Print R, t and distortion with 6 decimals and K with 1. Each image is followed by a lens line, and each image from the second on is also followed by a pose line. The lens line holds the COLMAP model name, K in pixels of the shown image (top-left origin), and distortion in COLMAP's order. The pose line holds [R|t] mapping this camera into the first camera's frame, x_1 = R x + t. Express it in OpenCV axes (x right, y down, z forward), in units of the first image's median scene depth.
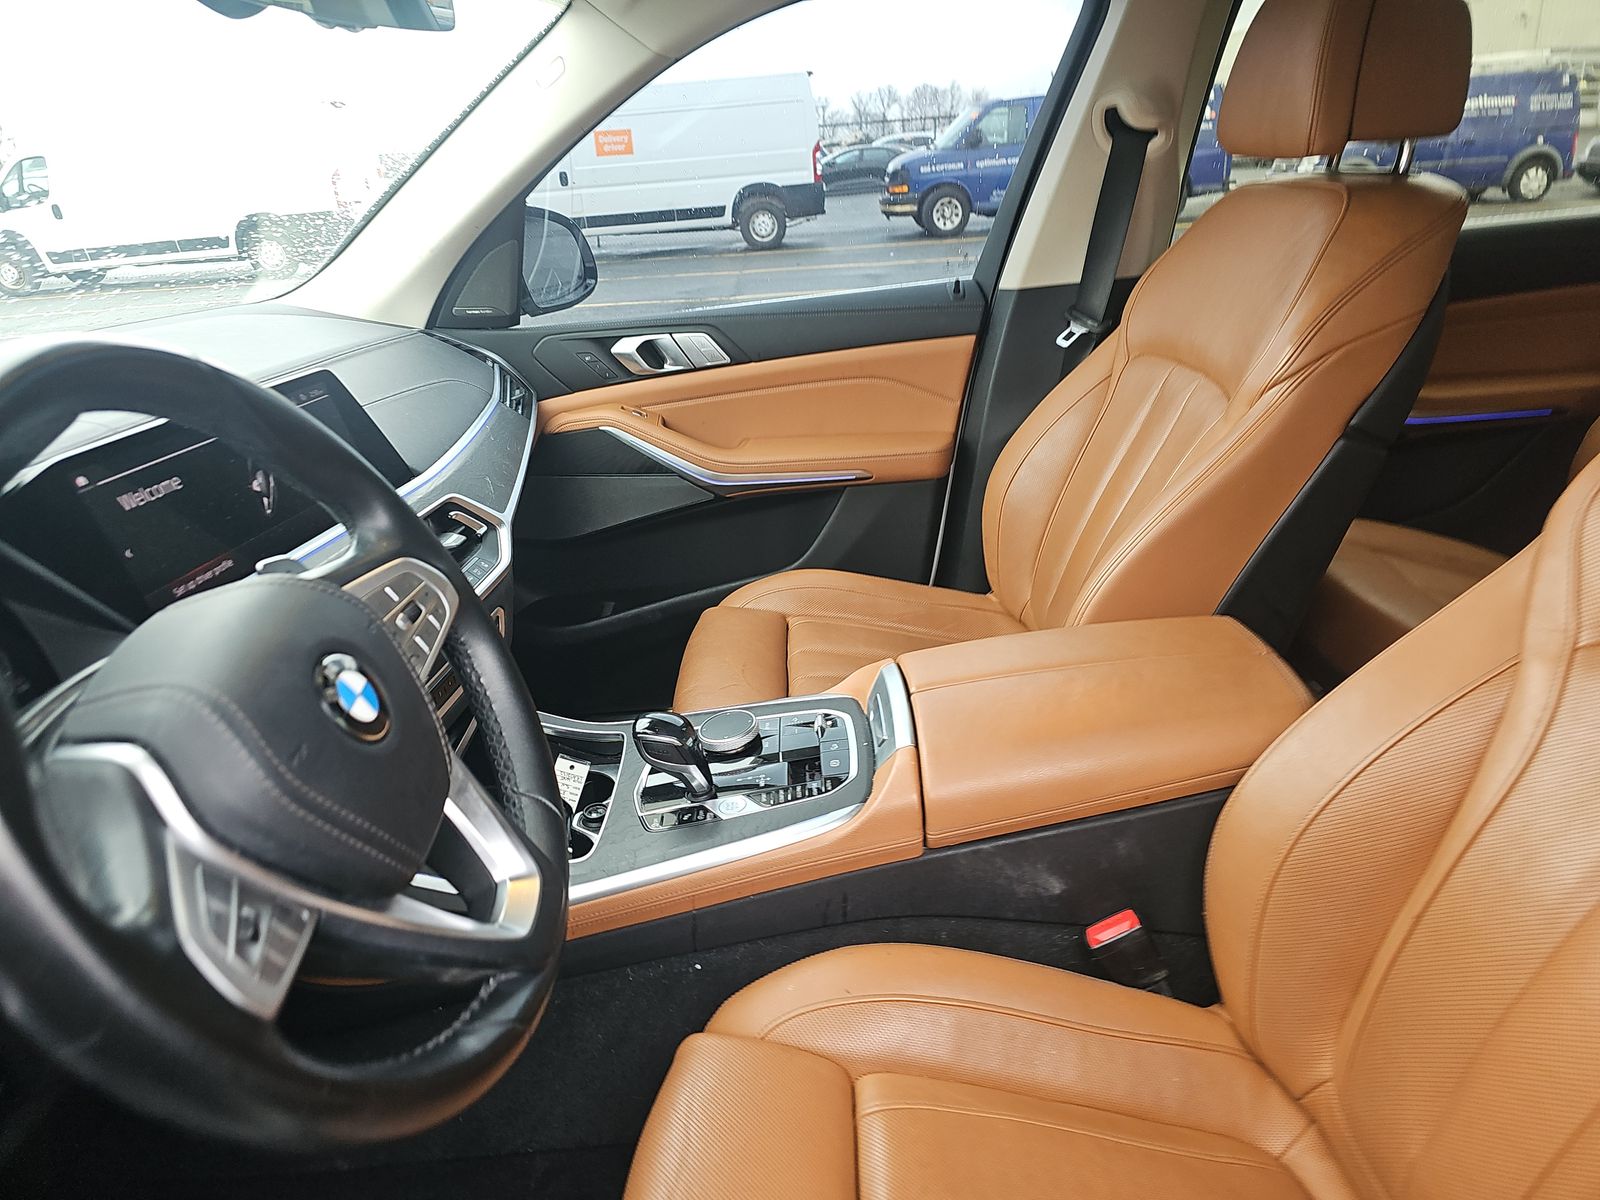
lens RADIAL K [[1025.1, 0, 825.1], [0, 1025.1, 558.3], [0, 0, 1]] dist [0.064489, -0.062556]
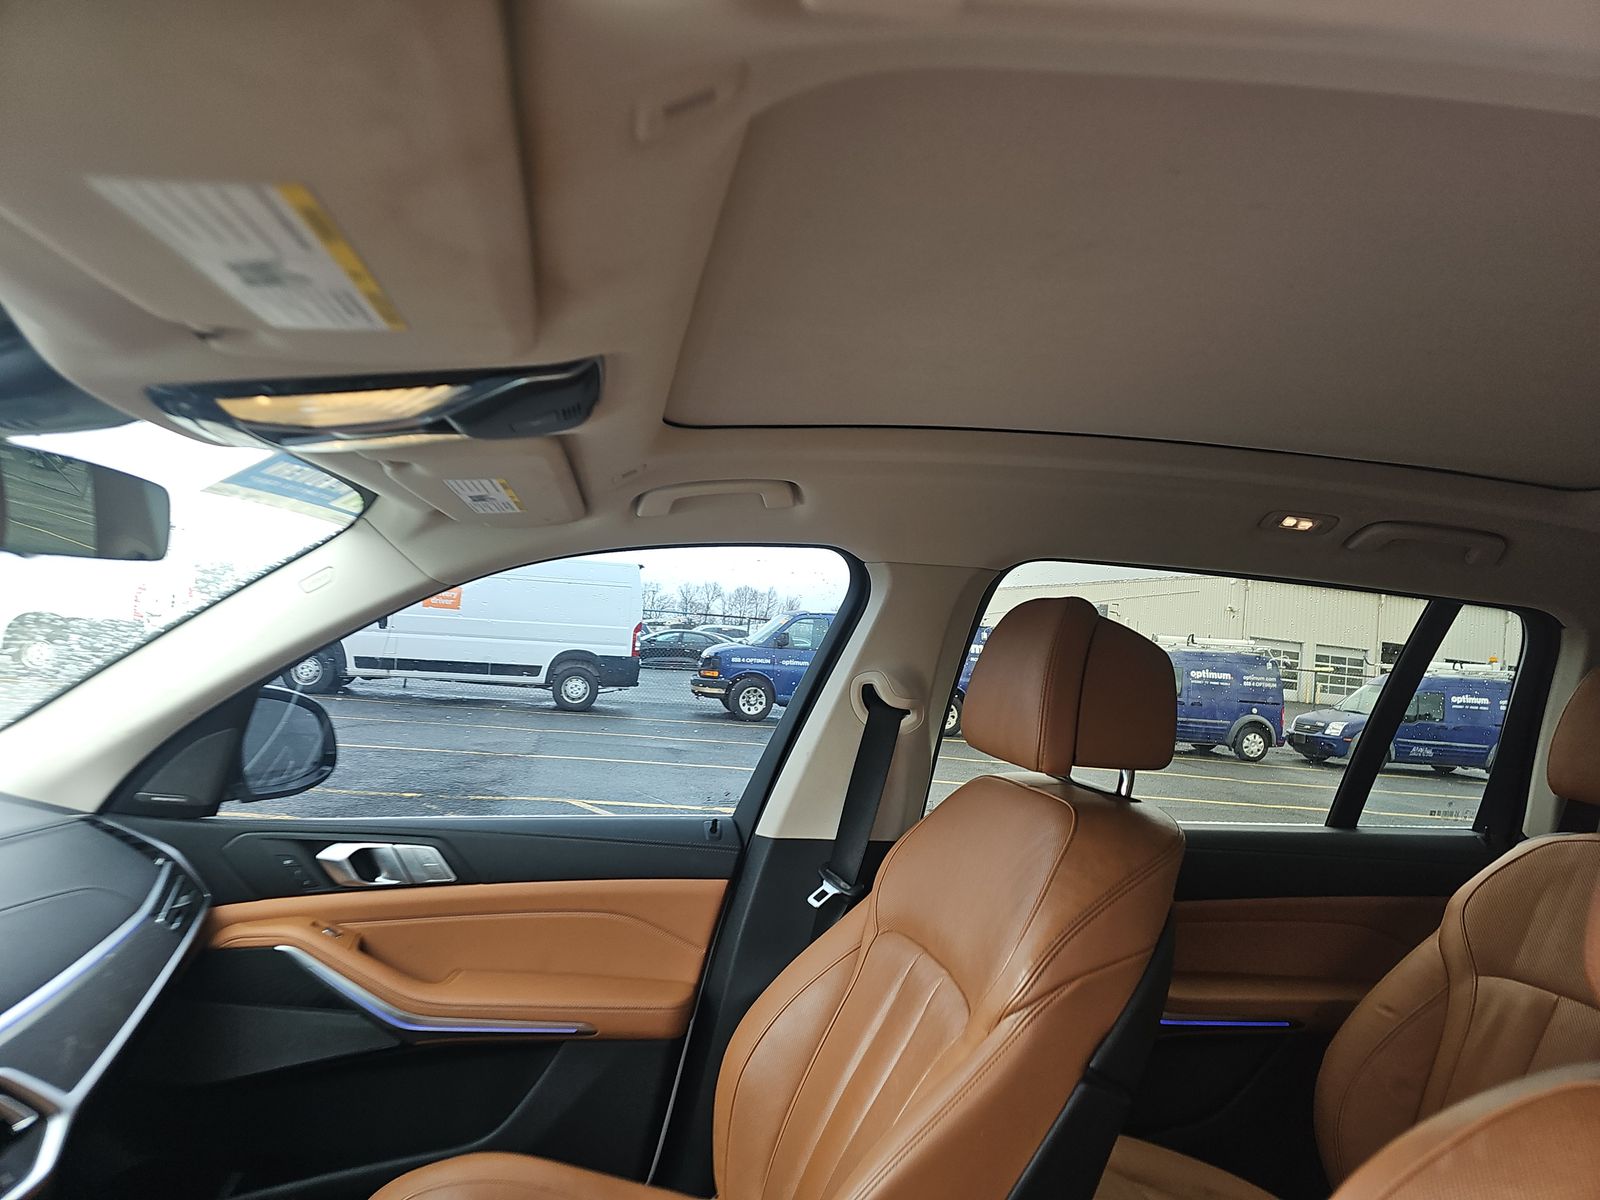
lens RADIAL K [[1014.2, 0, 801.9], [0, 1014.2, 574.5], [0, 0, 1]] dist [0.064271, -0.053765]
pose [[0.979047, 0.147841, 0.140033, 0.039160], [-0.074342, 0.899710, -0.430110, -0.068948], [-0.189577, 0.410688, 0.891850, 0.034146]]
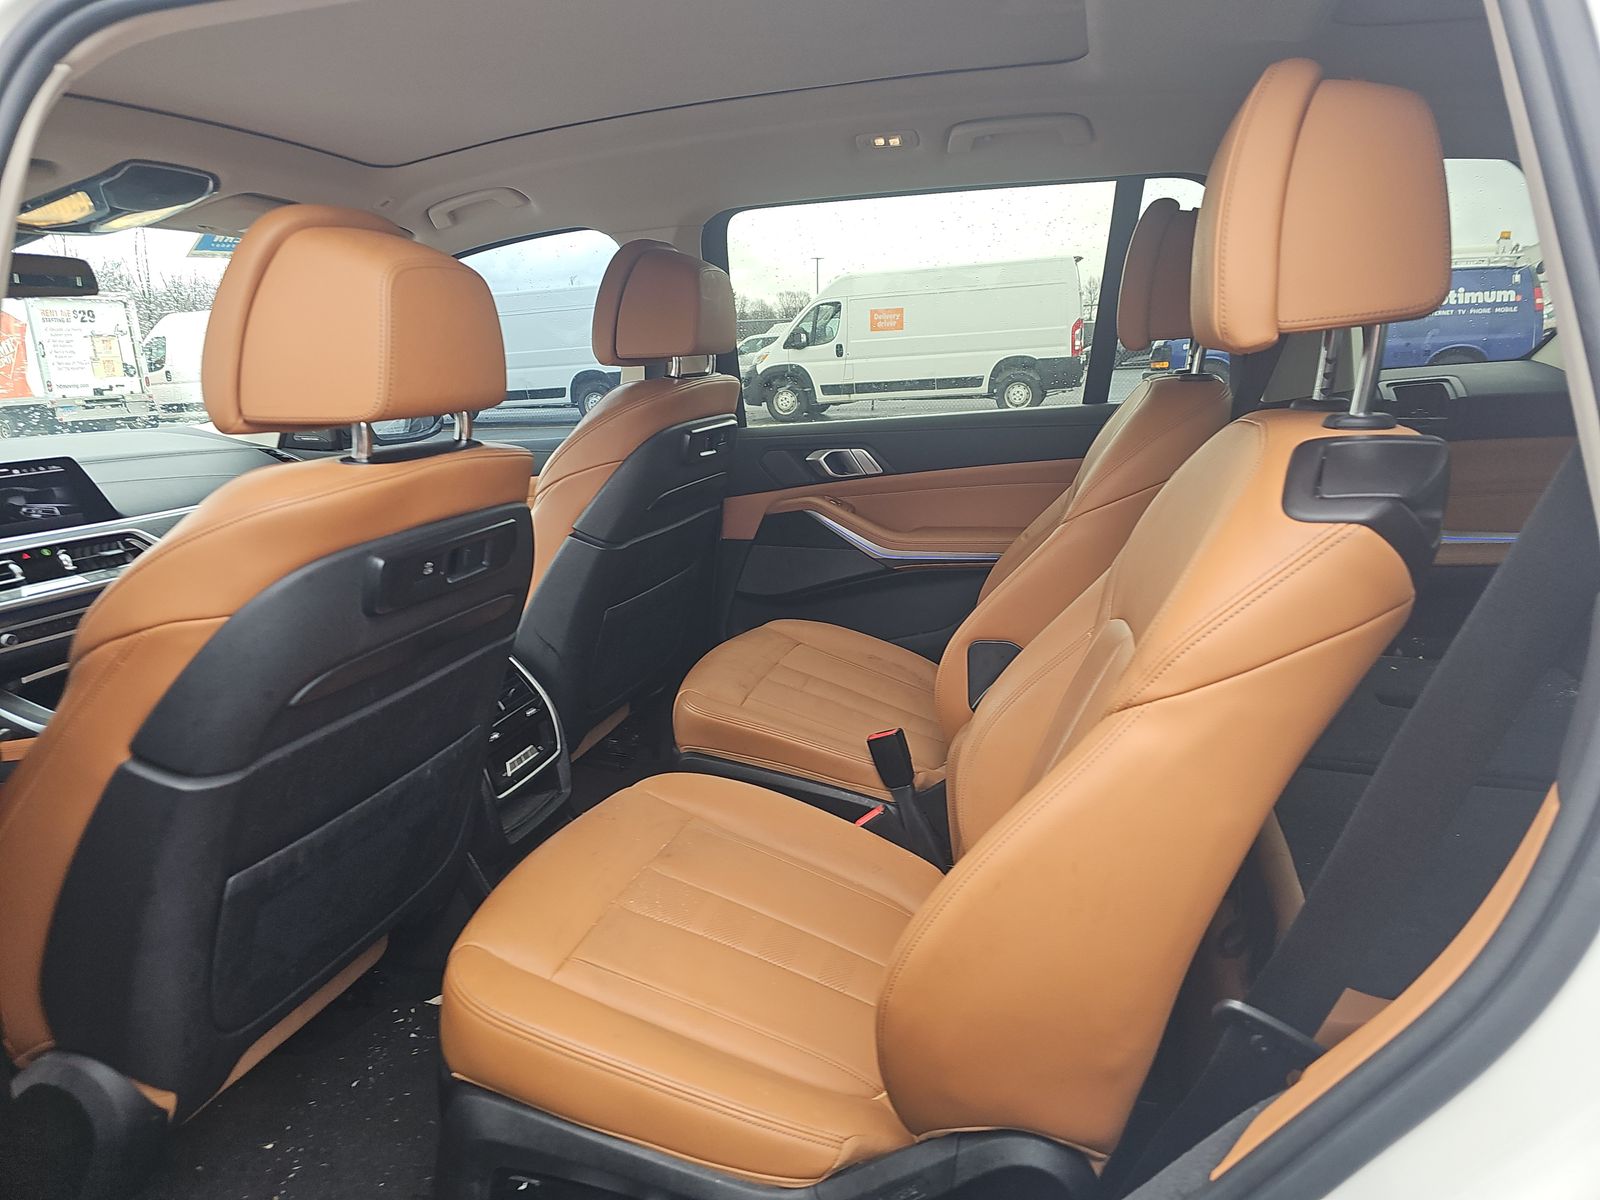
lens RADIAL K [[1014.2, 0, 801.9], [0, 1014.2, 574.5], [0, 0, 1]] dist [0.064271, -0.053765]
pose [[0.951845, 0.085741, -0.294347, 0.826853], [-0.124541, 0.985448, -0.115679, 0.050995], [0.280145, 0.146766, 0.948672, -0.234113]]
